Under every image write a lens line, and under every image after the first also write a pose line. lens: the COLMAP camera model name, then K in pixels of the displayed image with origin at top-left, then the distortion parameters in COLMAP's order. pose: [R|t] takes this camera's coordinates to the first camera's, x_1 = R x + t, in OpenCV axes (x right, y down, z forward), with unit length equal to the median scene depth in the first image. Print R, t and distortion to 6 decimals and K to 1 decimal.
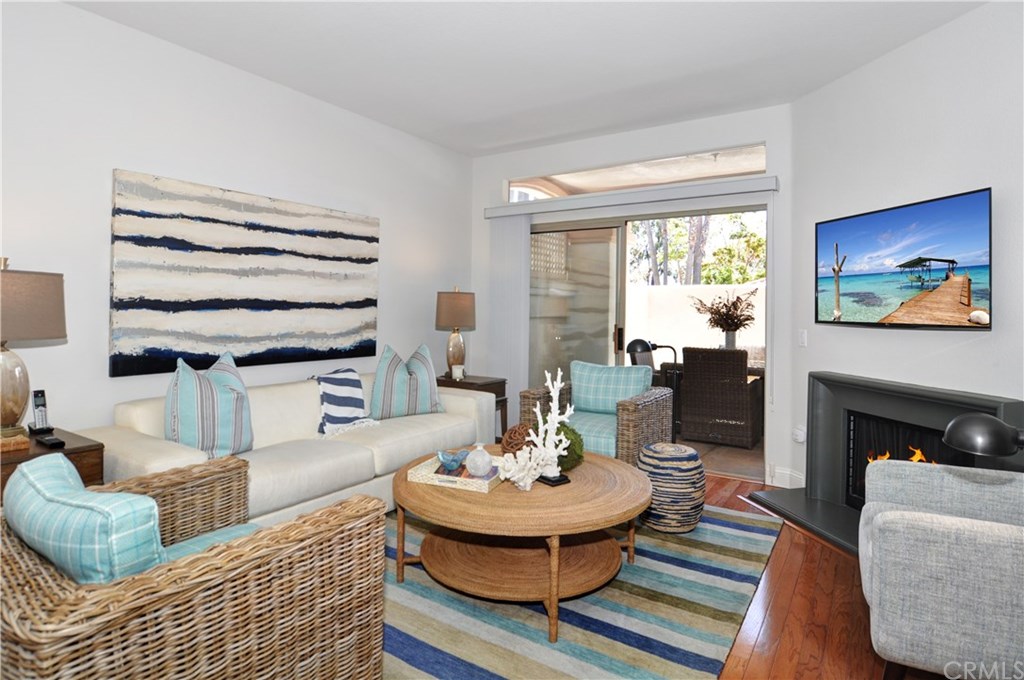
lens RADIAL K [[567.5, 0, 515.7], [0, 567.5, 304.9], [0, 0, 1]] dist [0.000754, 0.000291]
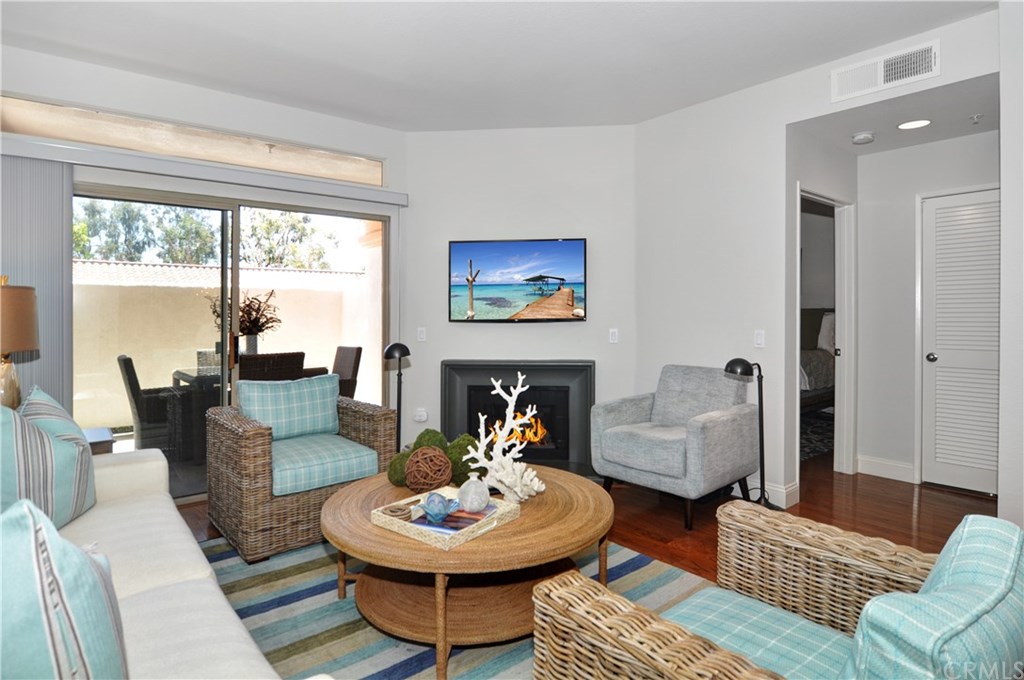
lens RADIAL K [[567.5, 0, 515.7], [0, 567.5, 304.9], [0, 0, 1]] dist [0.000754, 0.000291]
pose [[0.280252, -0.008199, 0.959891, -0.758368], [0.010514, 0.999930, 0.005472, -0.011997], [-0.959869, 0.008558, 0.280319, 0.612634]]
